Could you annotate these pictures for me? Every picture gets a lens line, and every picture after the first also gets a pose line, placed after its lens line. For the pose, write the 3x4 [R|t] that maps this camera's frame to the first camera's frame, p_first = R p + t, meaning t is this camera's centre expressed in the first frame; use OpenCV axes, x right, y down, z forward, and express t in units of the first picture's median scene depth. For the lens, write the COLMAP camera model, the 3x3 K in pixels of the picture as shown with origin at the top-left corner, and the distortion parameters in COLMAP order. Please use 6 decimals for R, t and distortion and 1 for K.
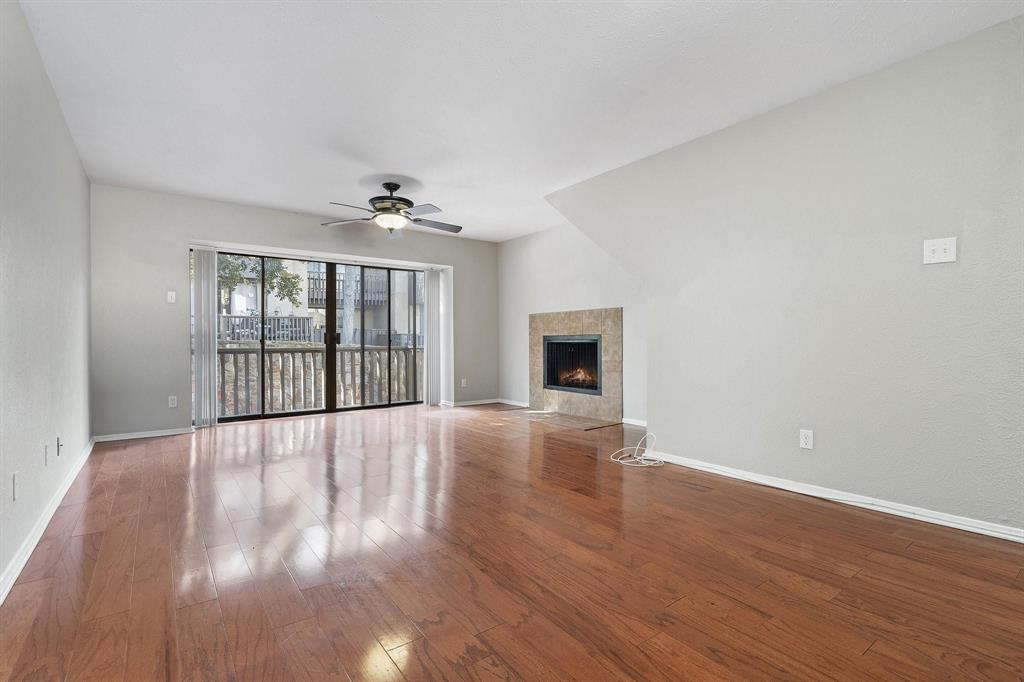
lens RADIAL K [[482.0, 0, 514.7], [0, 482.0, 344.8], [0, 0, 1]] dist [-0.002305, 0.002078]
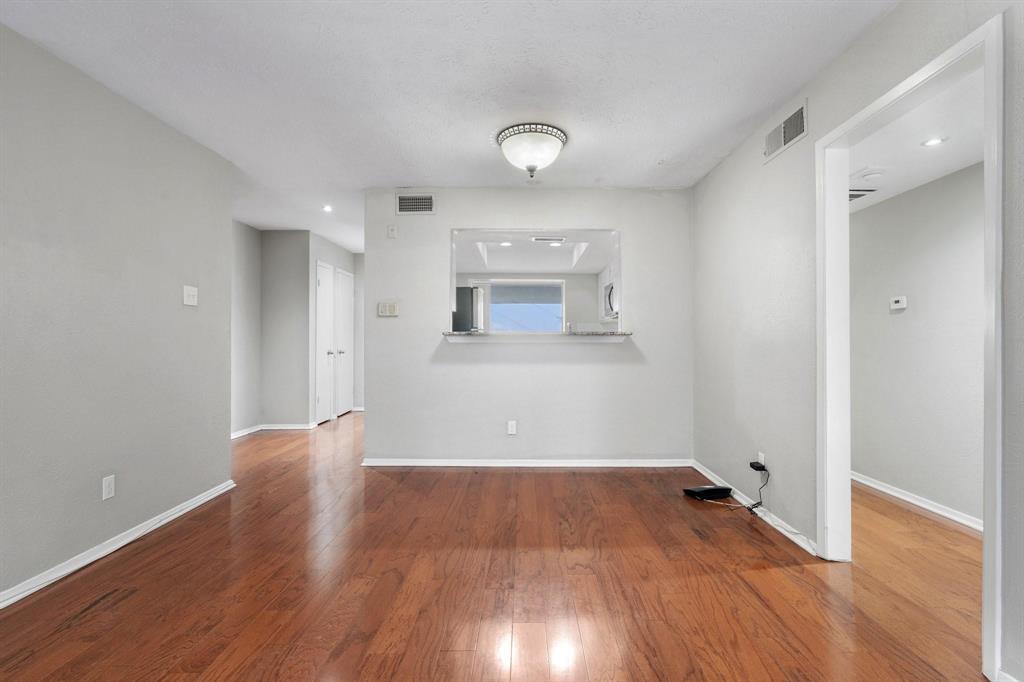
lens RADIAL K [[482.0, 0, 522.1], [0, 482.0, 333.9], [0, 0, 1]] dist [-0.002305, 0.002078]
pose [[-0.800287, 0.013344, 0.599468, -0.745545], [0.008778, 0.999906, -0.010539, -0.089678], [-0.599553, -0.003172, -0.800329, 1.867250]]
